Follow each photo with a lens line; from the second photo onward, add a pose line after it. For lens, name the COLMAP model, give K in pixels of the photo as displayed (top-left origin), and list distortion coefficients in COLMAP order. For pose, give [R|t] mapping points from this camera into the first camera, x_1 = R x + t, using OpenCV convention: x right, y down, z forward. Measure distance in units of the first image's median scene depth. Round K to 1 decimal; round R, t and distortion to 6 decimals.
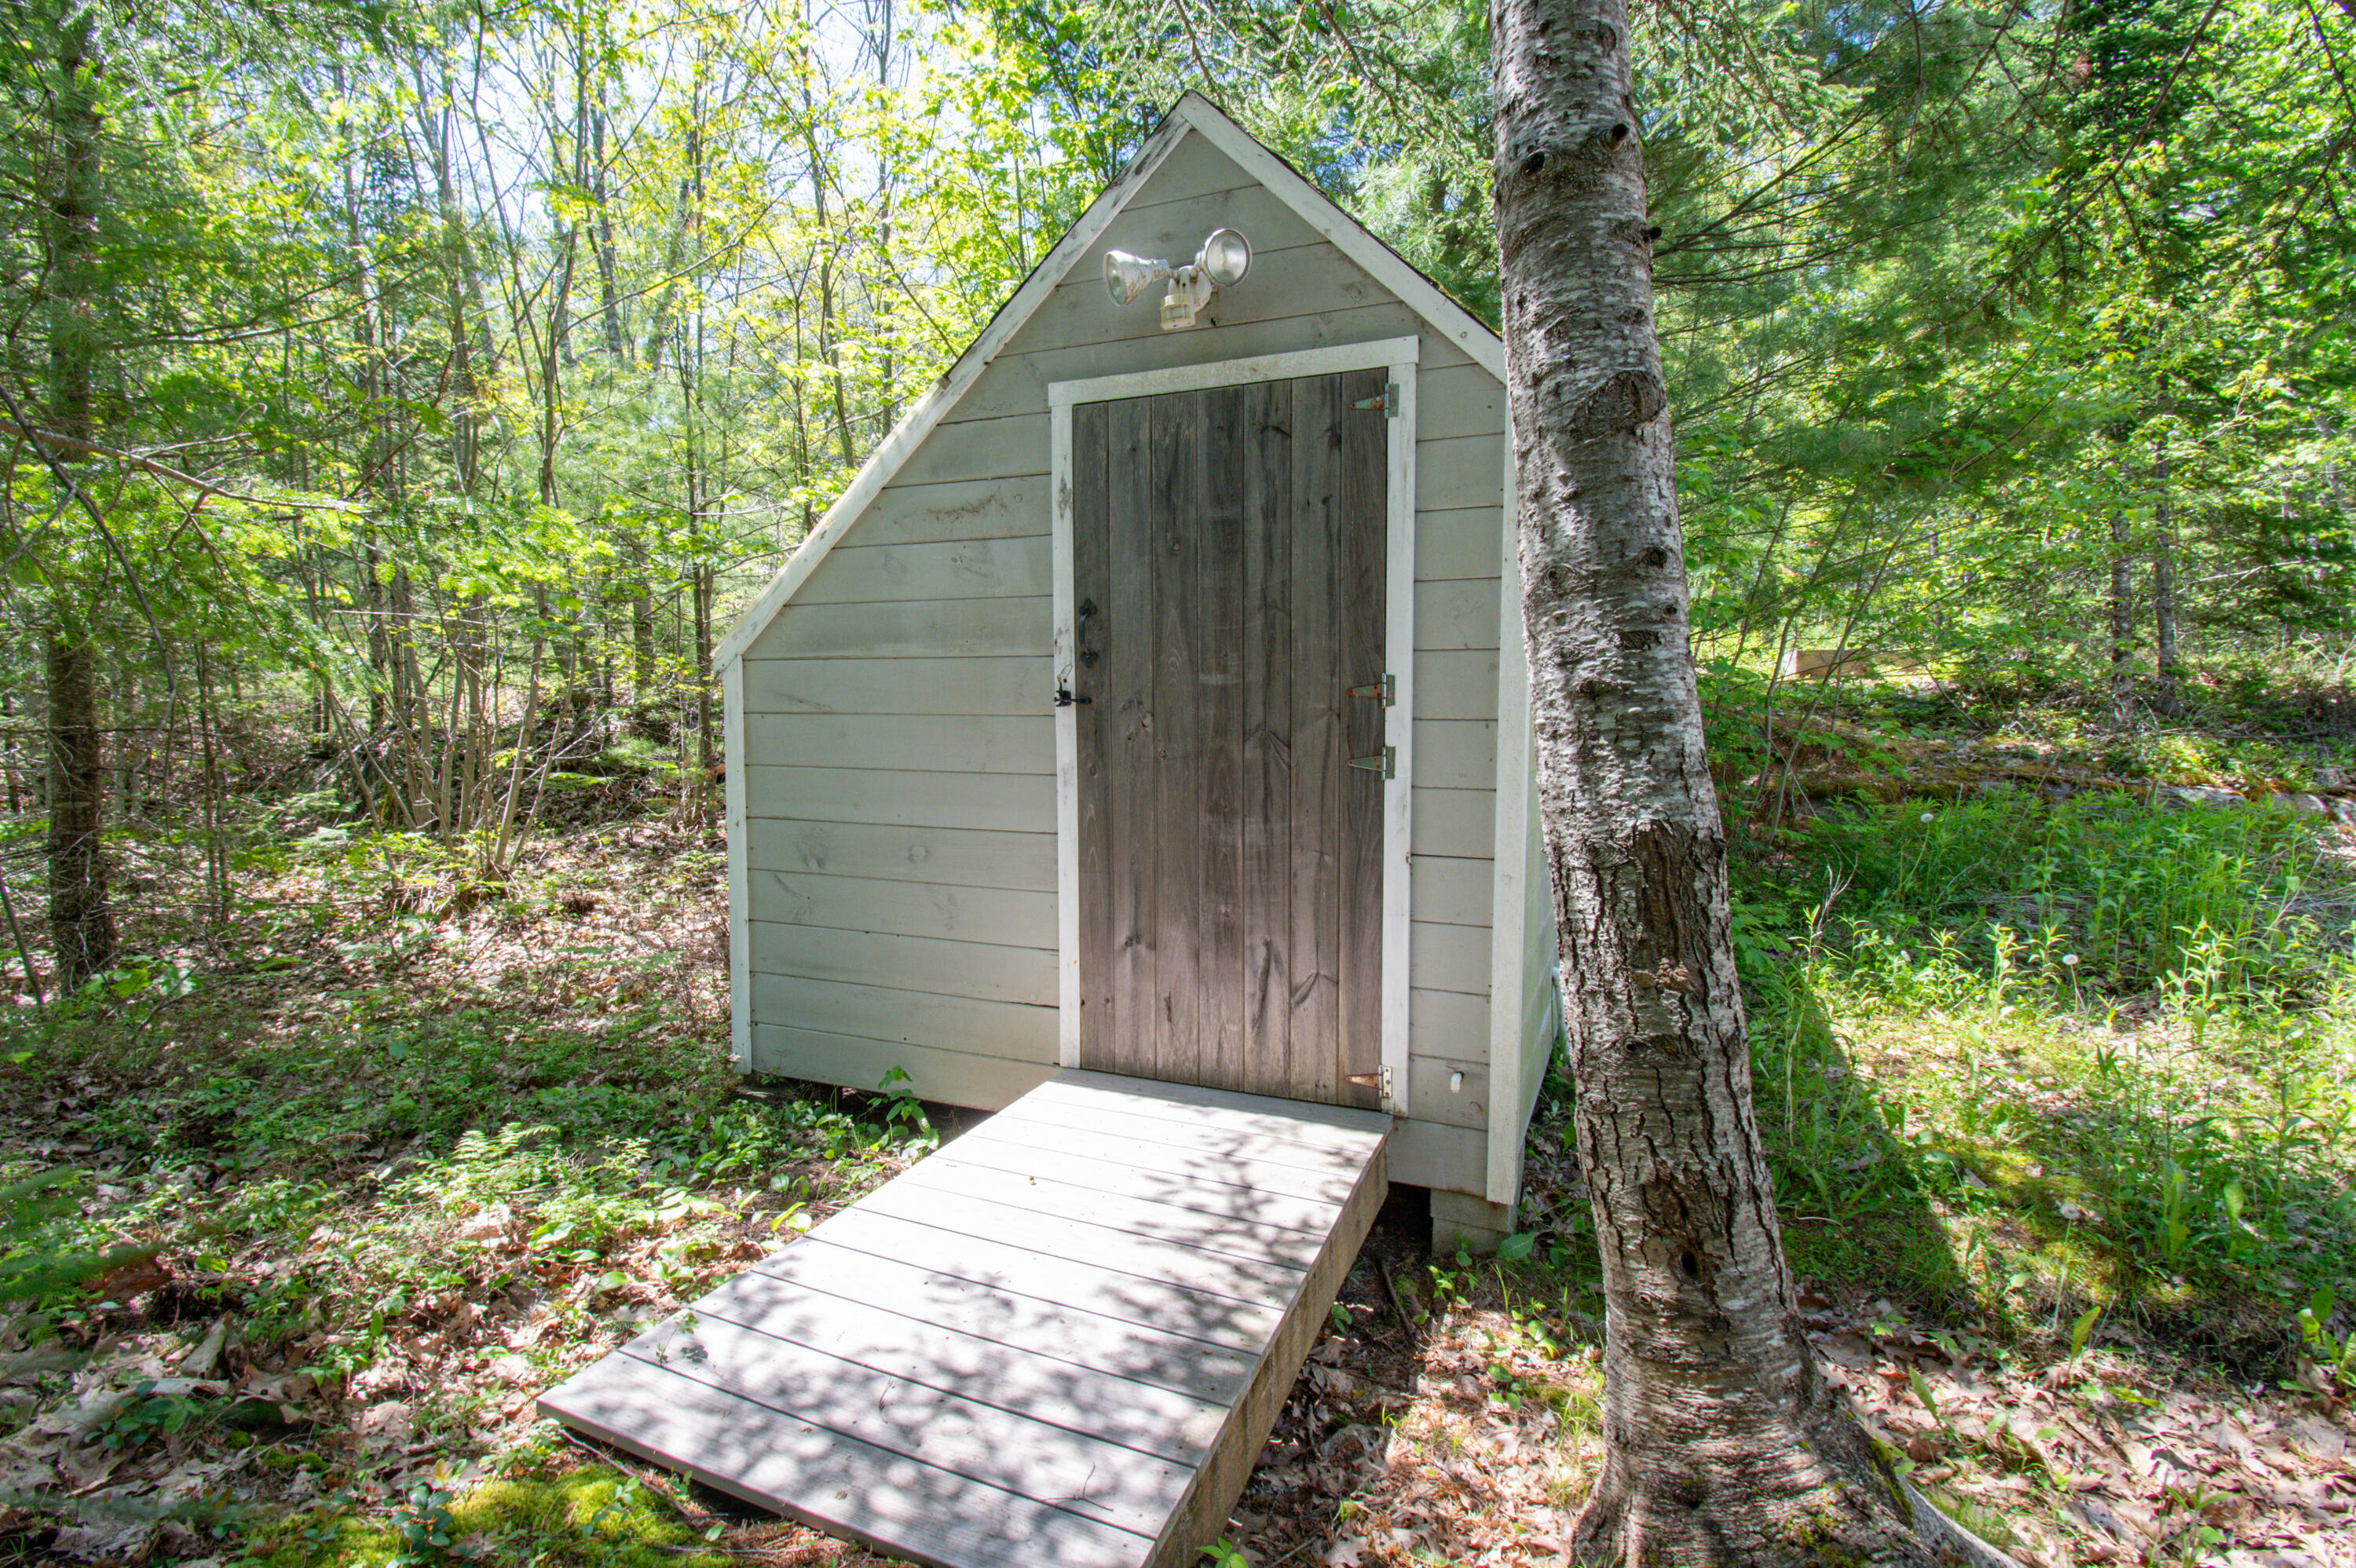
lens RADIAL K [[1032.9, 0, 1178.0], [0, 1032.9, 784.0], [0, 0, 1]] dist [0.018811, -0.019104]
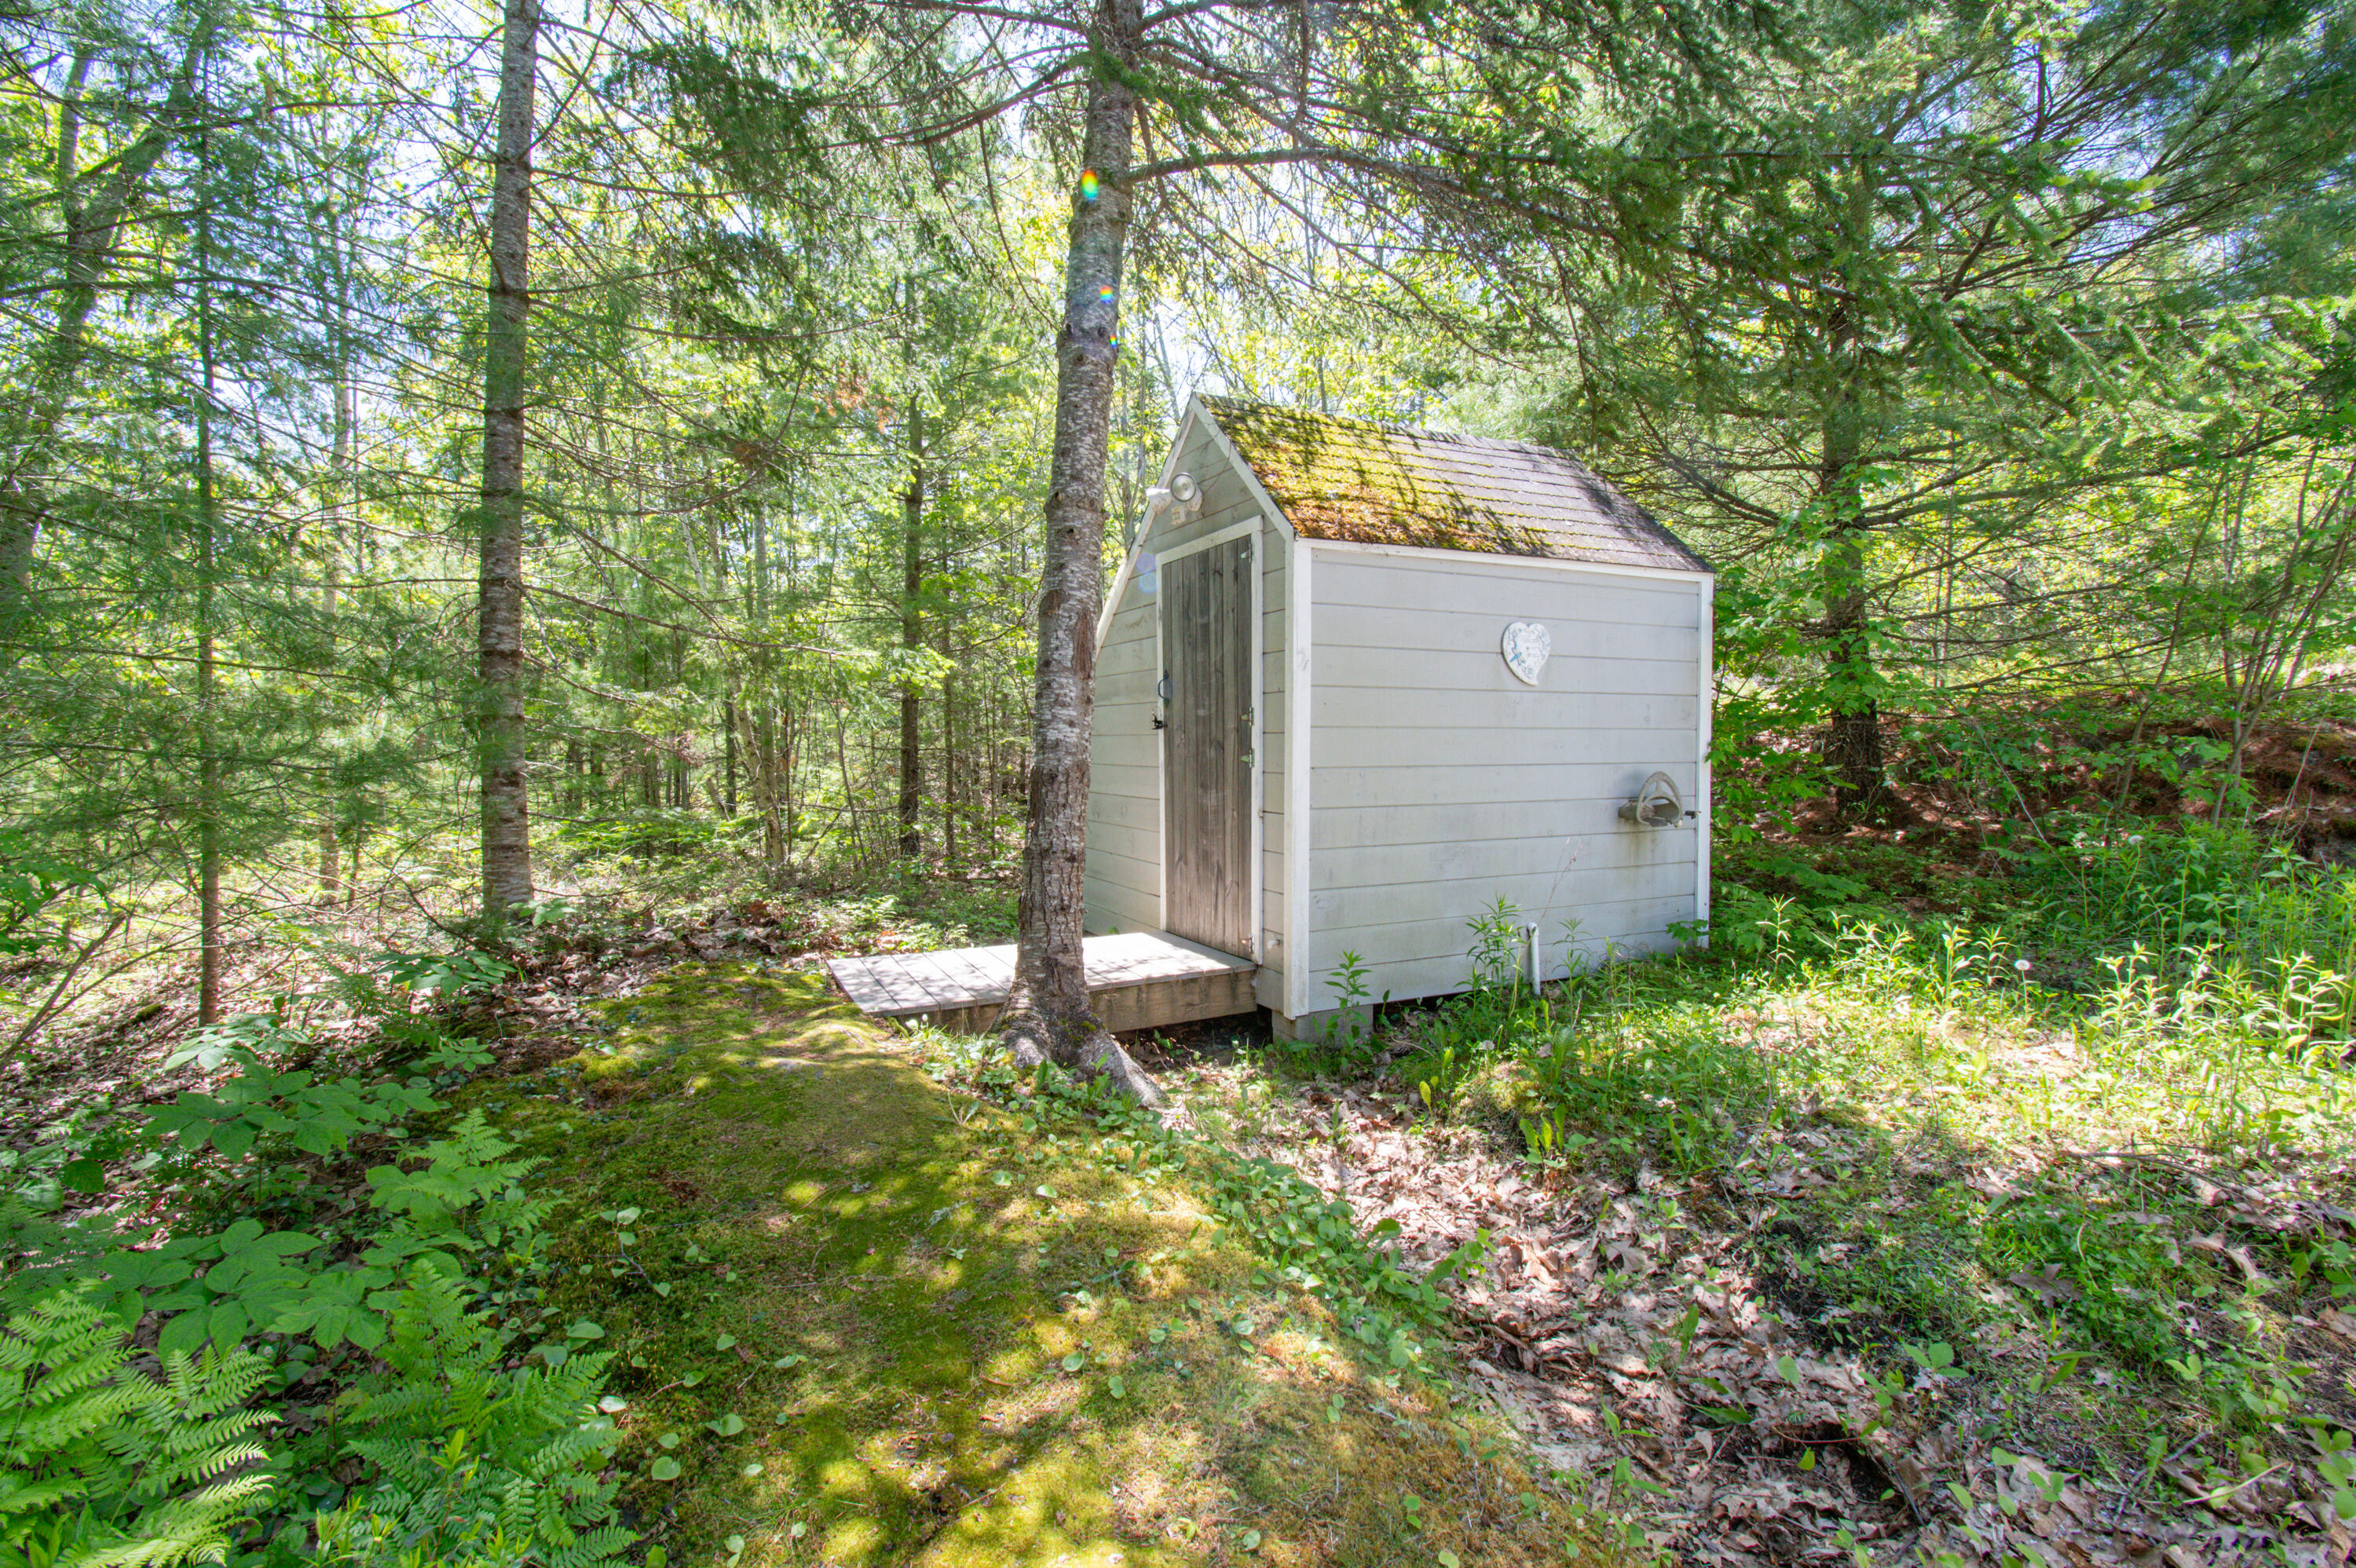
lens RADIAL K [[1032.9, 0, 1178.0], [0, 1032.9, 784.0], [0, 0, 1]] dist [0.018811, -0.019104]
pose [[0.775147, 0.013575, -0.631636, 1.187777], [-0.026135, 0.999602, -0.010590, 0.043572], [0.631241, 0.024716, 0.775193, -0.420044]]
